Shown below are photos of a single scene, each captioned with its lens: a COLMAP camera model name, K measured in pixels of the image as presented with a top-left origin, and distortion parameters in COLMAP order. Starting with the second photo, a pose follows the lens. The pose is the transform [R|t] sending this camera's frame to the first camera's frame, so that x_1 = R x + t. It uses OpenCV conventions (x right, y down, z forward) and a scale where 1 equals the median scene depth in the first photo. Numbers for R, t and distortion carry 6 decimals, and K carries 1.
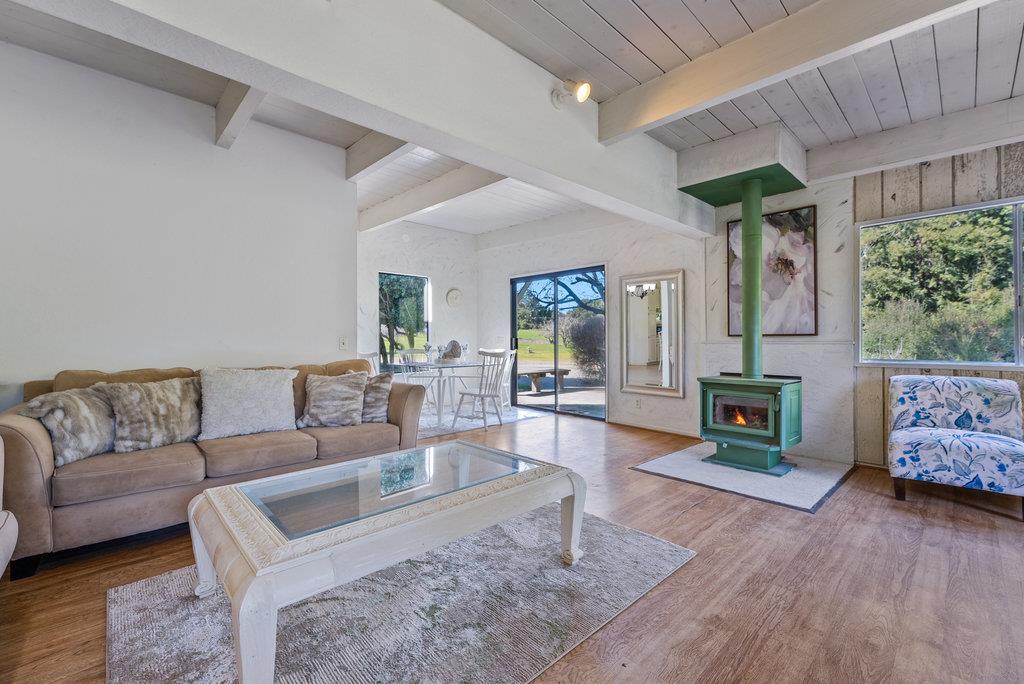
lens RADIAL K [[430.2, 0, 516.0], [0, 430.2, 337.8], [0, 0, 1]] dist [0.002139, 0.000214]
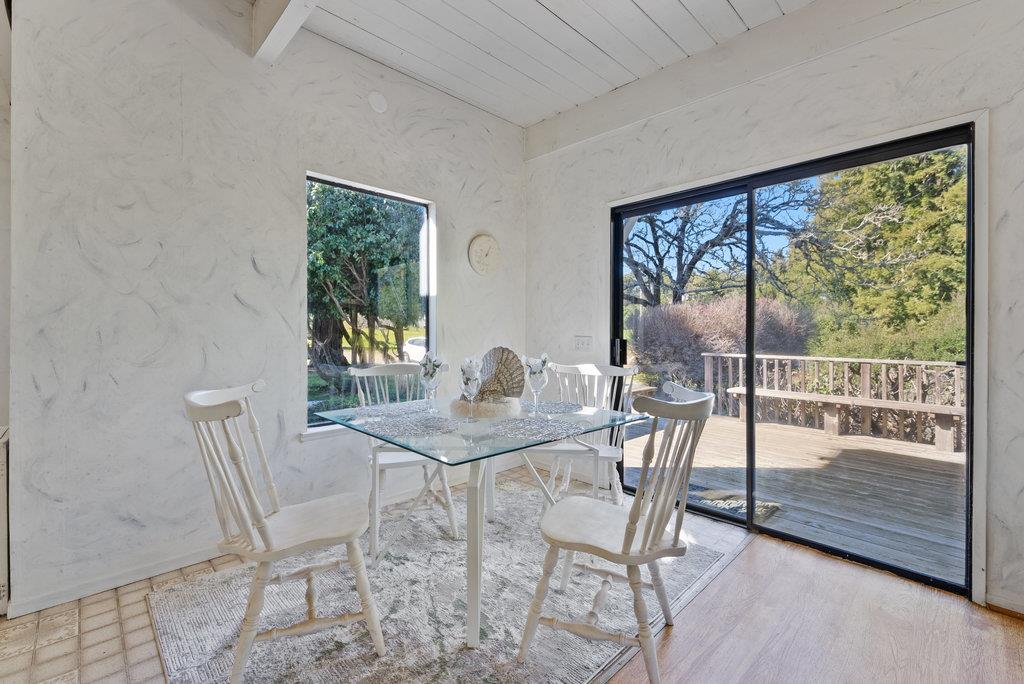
lens RADIAL K [[430.2, 0, 516.0], [0, 430.2, 337.8], [0, 0, 1]] dist [0.002139, 0.000214]
pose [[0.999778, 0.006358, 0.020110, -0.212635], [-0.006649, 0.999874, 0.014428, -0.012795], [-0.020016, -0.014559, 0.999694, 0.954290]]
